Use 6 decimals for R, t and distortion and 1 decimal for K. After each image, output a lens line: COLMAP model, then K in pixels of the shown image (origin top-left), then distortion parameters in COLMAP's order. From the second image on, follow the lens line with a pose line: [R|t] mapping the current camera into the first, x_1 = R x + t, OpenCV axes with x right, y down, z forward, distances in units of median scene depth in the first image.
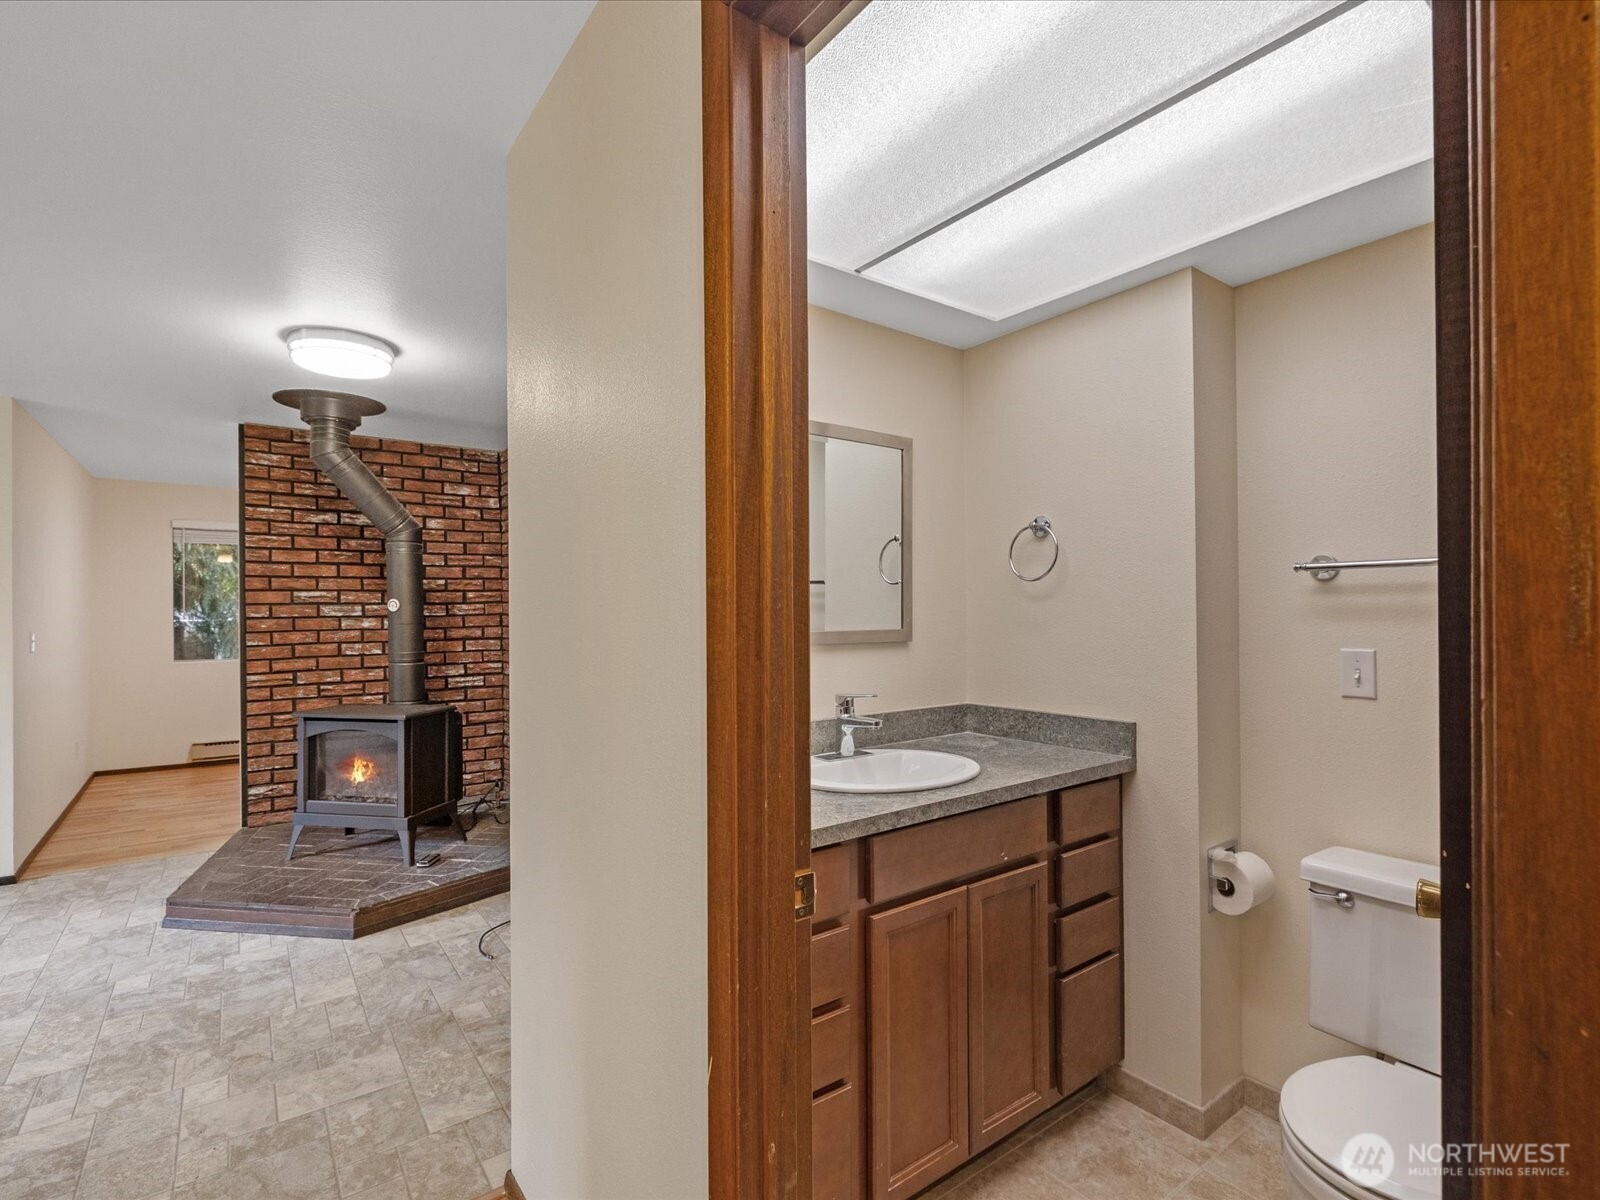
lens RADIAL K [[756.7, 0, 789.3], [0, 756.7, 604.0], [0, 0, 1]] dist [-0.004560, -0.000586]
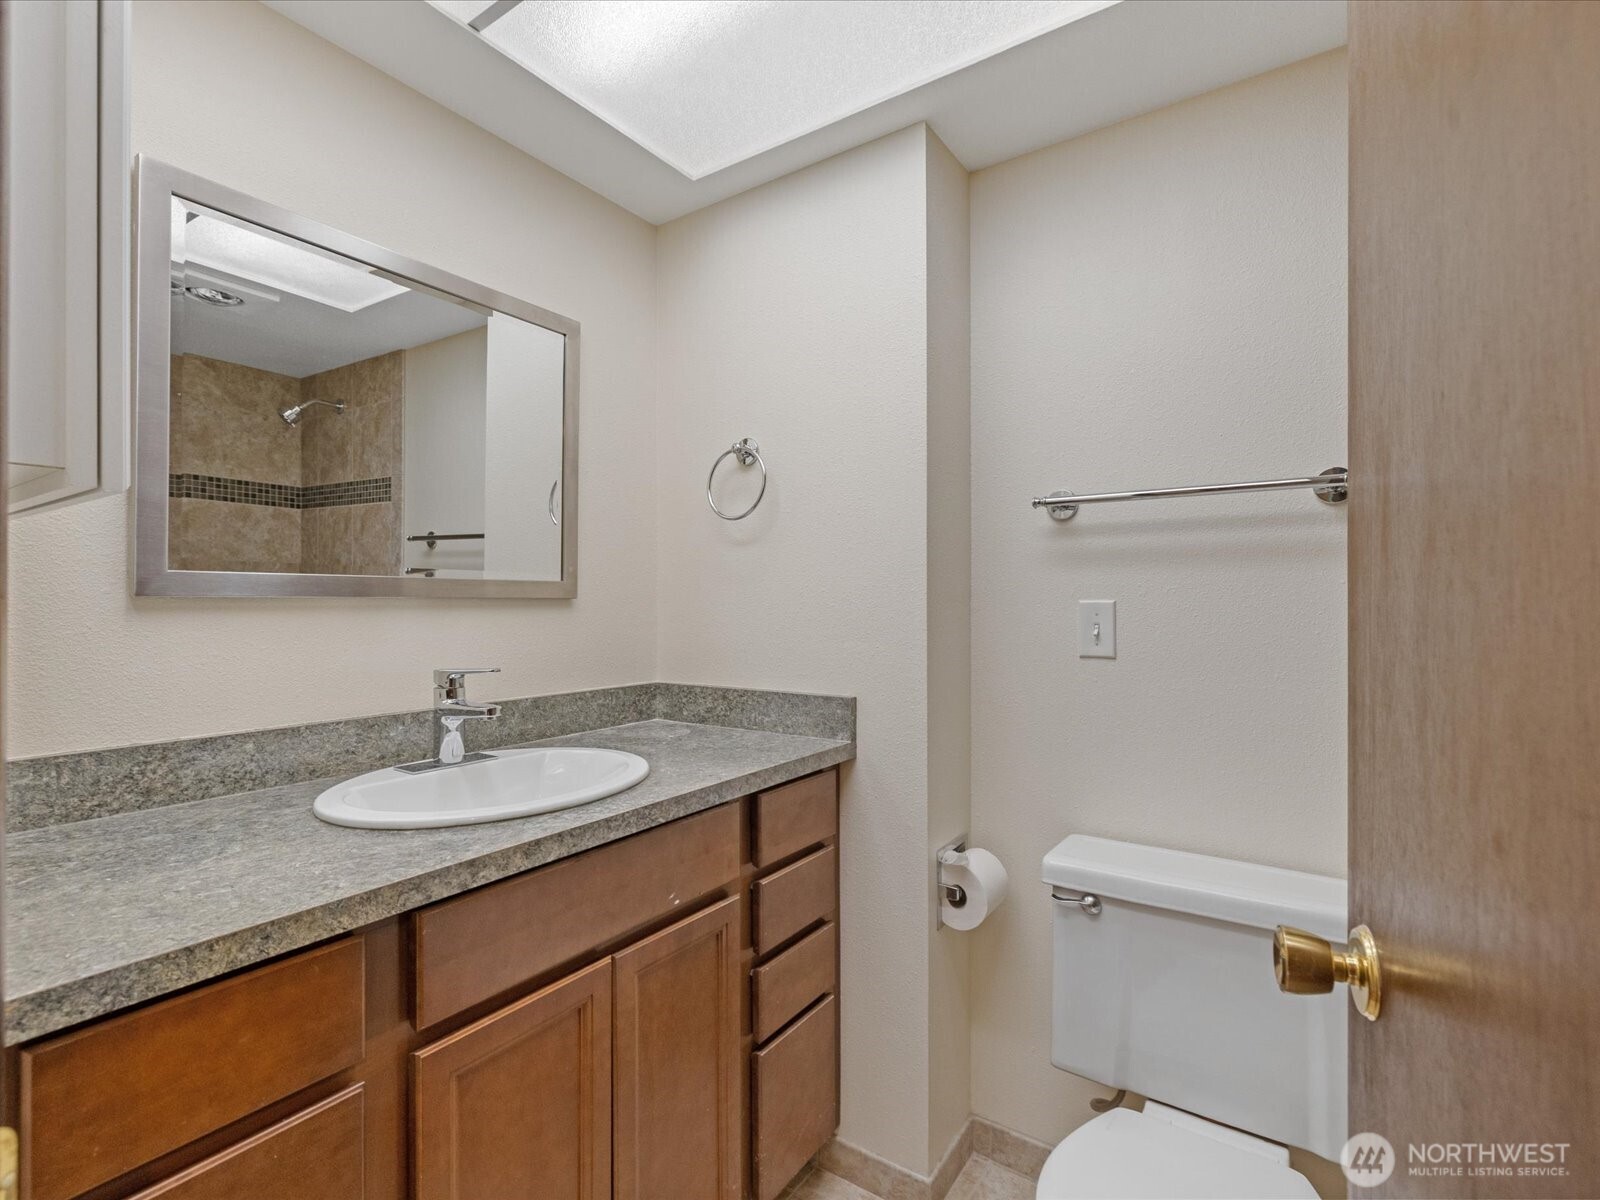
lens RADIAL K [[756.7, 0, 789.3], [0, 756.7, 604.0], [0, 0, 1]] dist [-0.004560, -0.000586]
pose [[0.945713, 0.003350, 0.324984, 0.145553], [-0.006945, 0.999927, 0.009901, 0.056178], [-0.324927, -0.011620, 0.945668, 0.297741]]
